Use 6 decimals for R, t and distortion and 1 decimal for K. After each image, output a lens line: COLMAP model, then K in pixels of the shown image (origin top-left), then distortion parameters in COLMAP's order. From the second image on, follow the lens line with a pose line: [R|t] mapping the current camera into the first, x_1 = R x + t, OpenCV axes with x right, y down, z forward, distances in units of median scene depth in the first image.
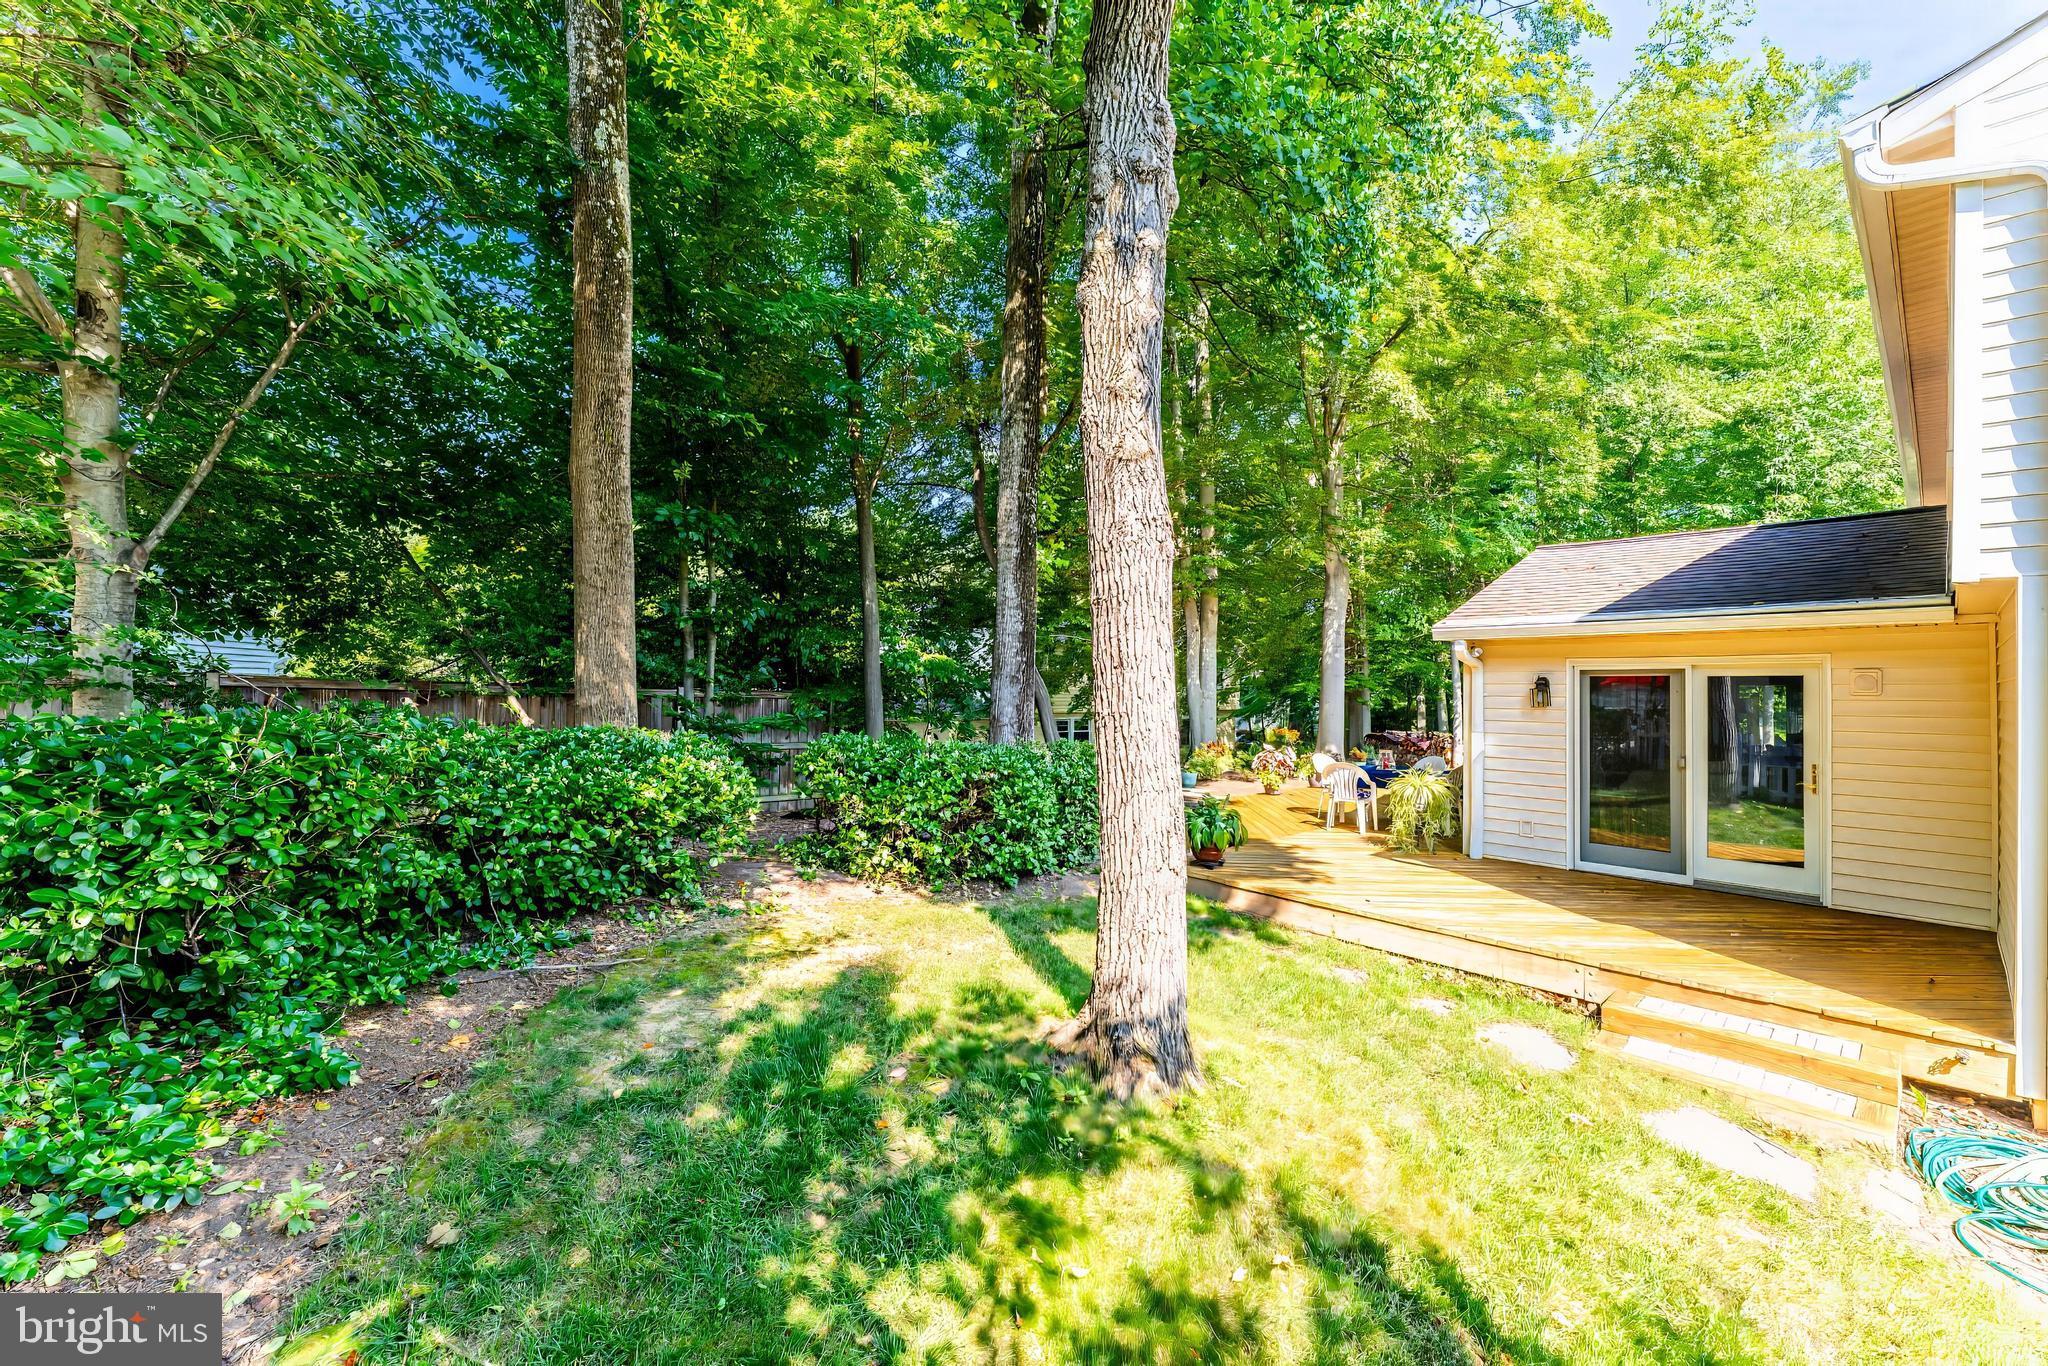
lens RADIAL K [[825.0, 0, 1024.0], [0, 825.0, 683.0], [0, 0, 1]] dist [0.000611, -0.000018]
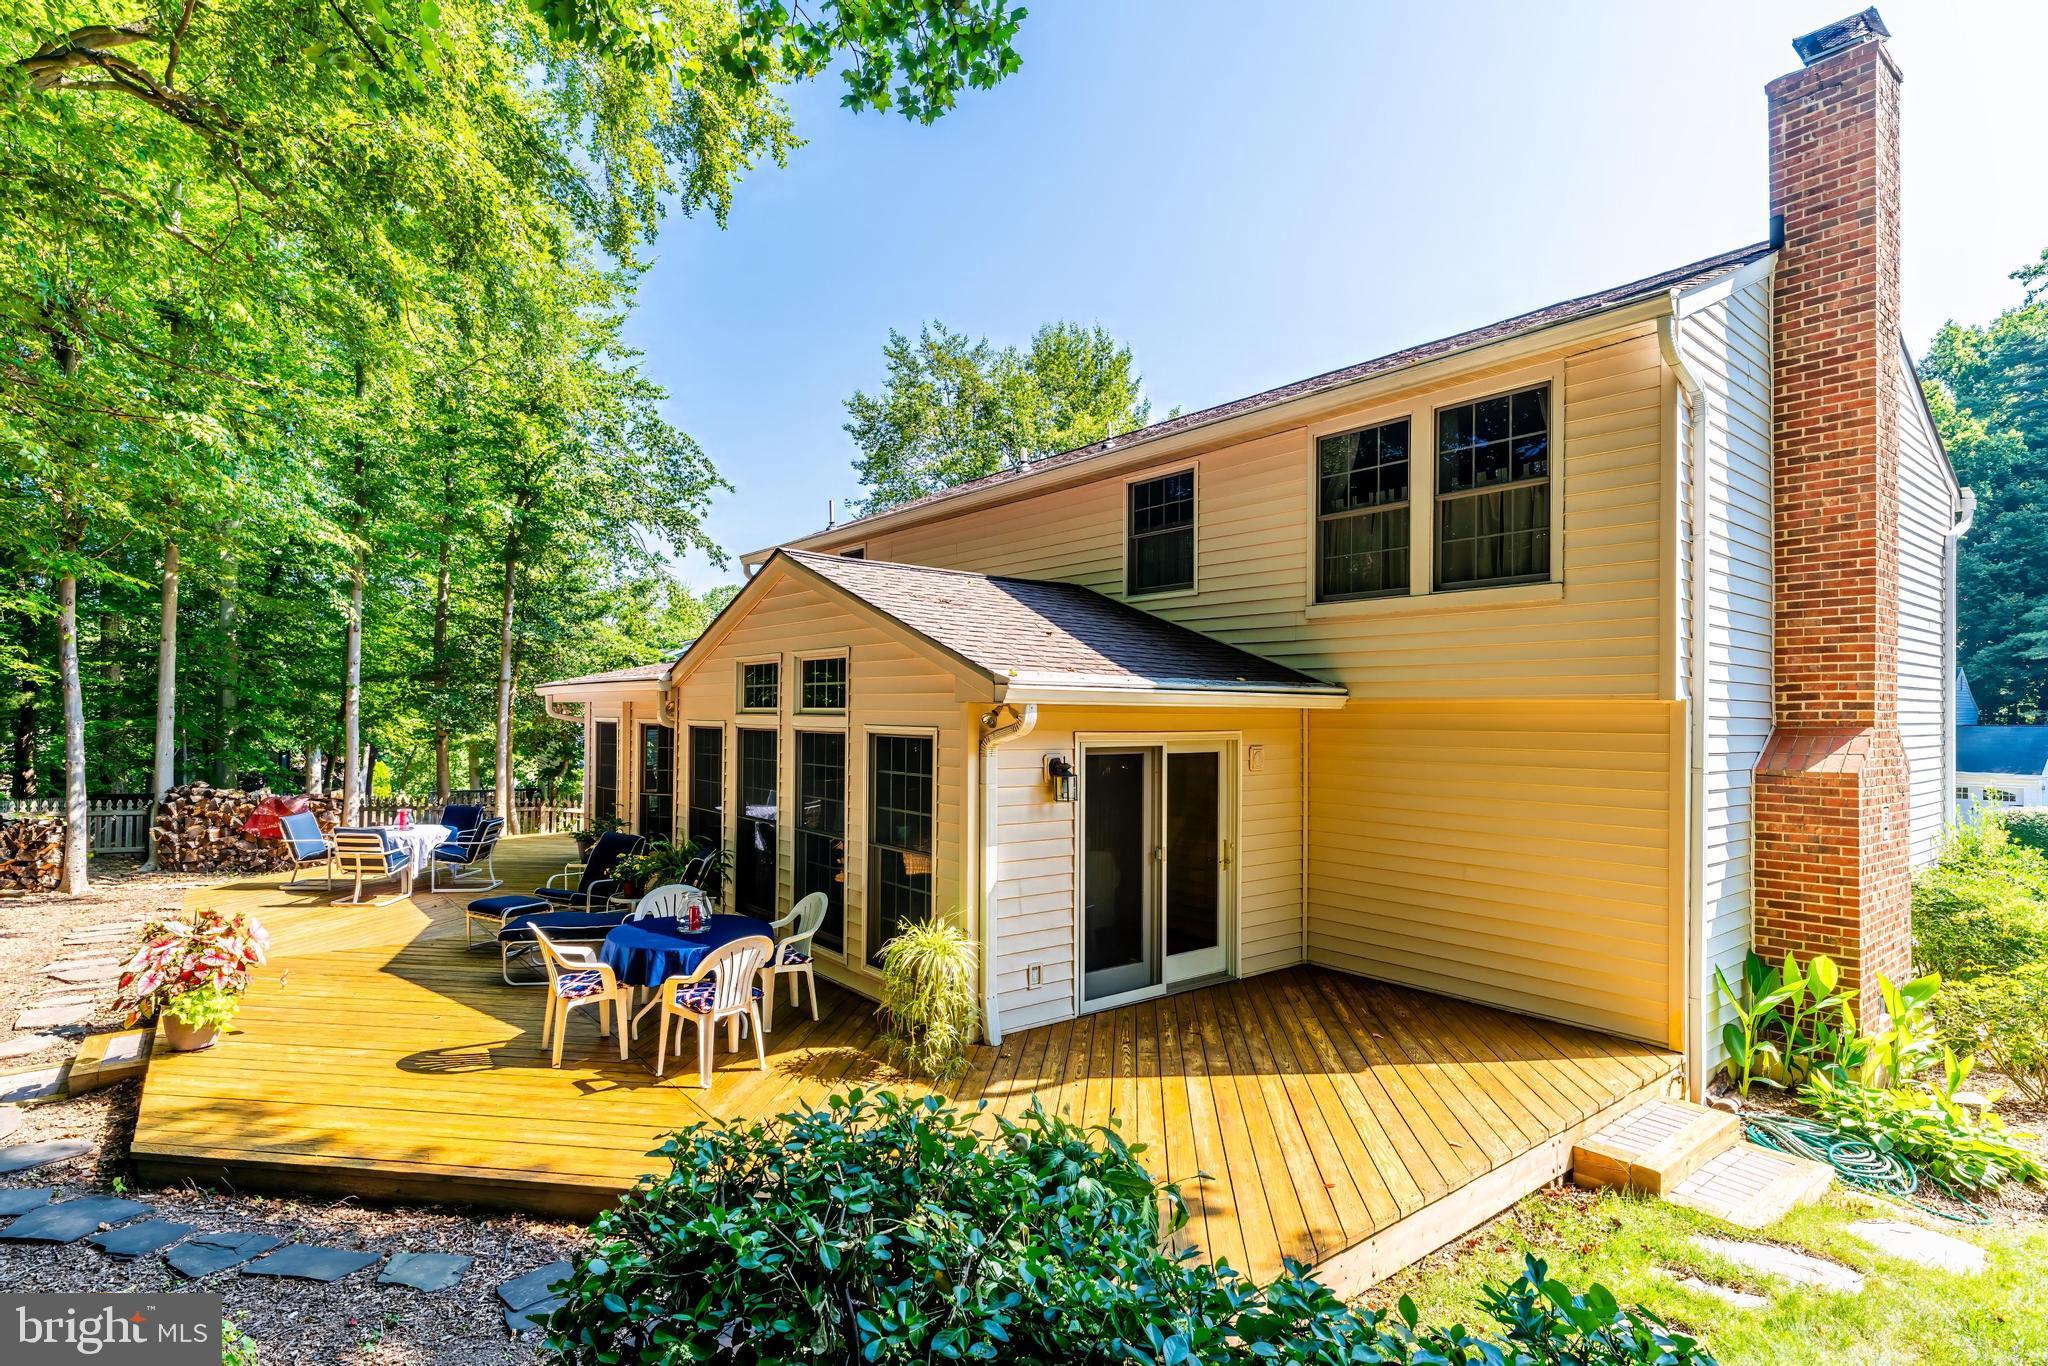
lens RADIAL K [[1007.1, 0, 979.7], [0, 1007.1, 715.3], [0, 0, 1]] dist [0.000832, -0.000558]
pose [[0.069347, -0.009115, 0.997551, -0.228317], [-0.014824, 0.999838, 0.010166, -0.048535], [-0.997482, -0.015493, 0.069200, 0.955761]]
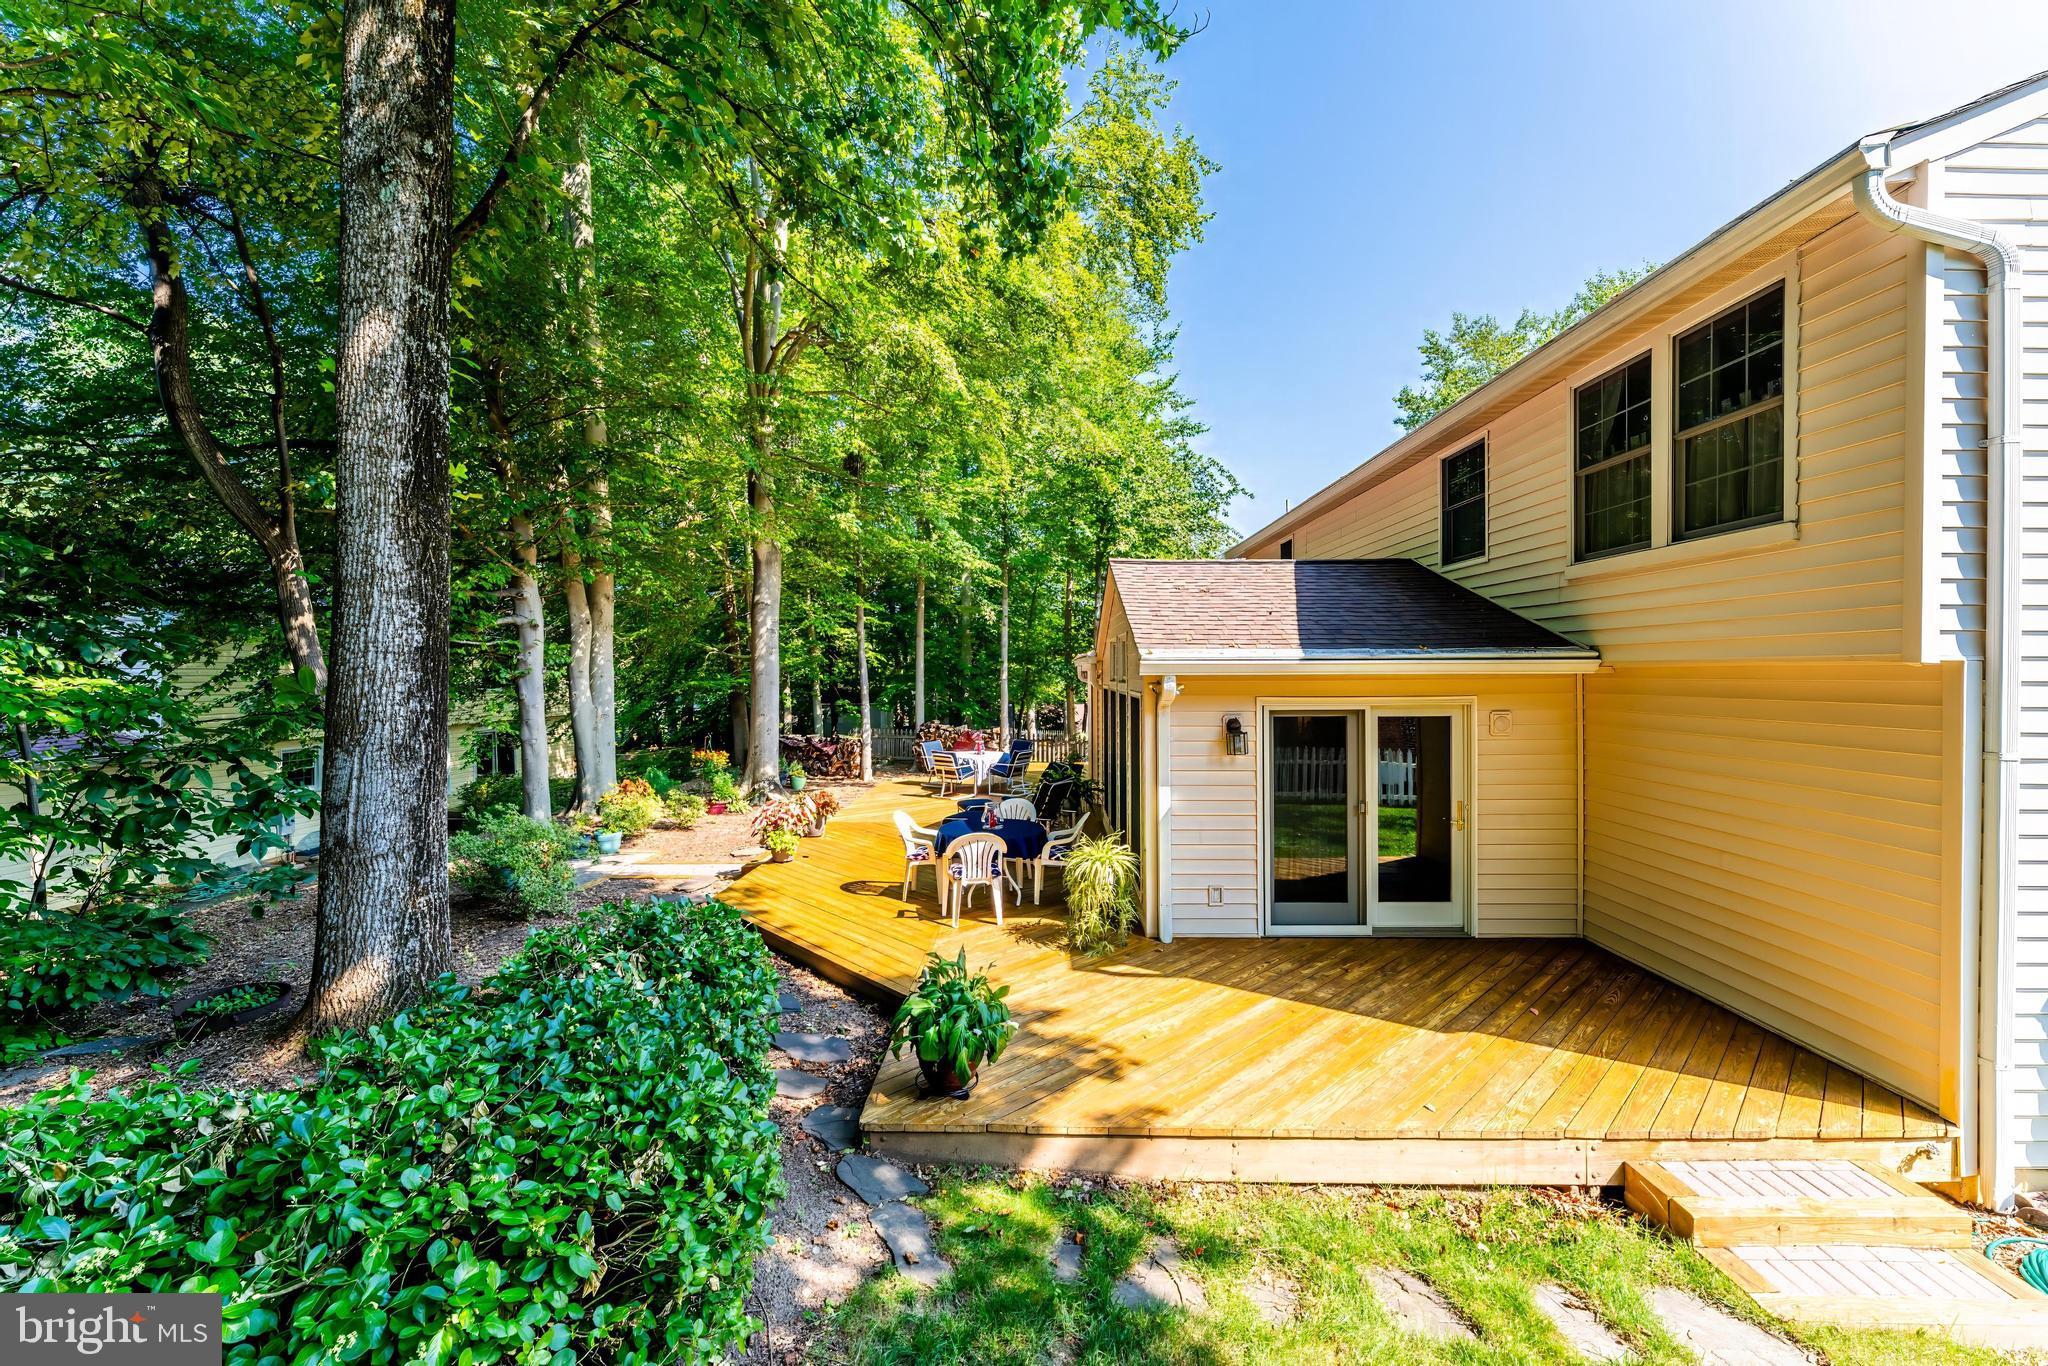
lens RADIAL K [[815.9, 0, 1024.0], [0, 815.9, 683.0], [0, 0, 1]] dist [-0.001067, -0.000288]
pose [[0.677885, -0.022940, 0.734810, -0.134999], [0.007088, 0.999671, 0.024671, -0.063083], [-0.735134, -0.011516, 0.677824, 0.555760]]
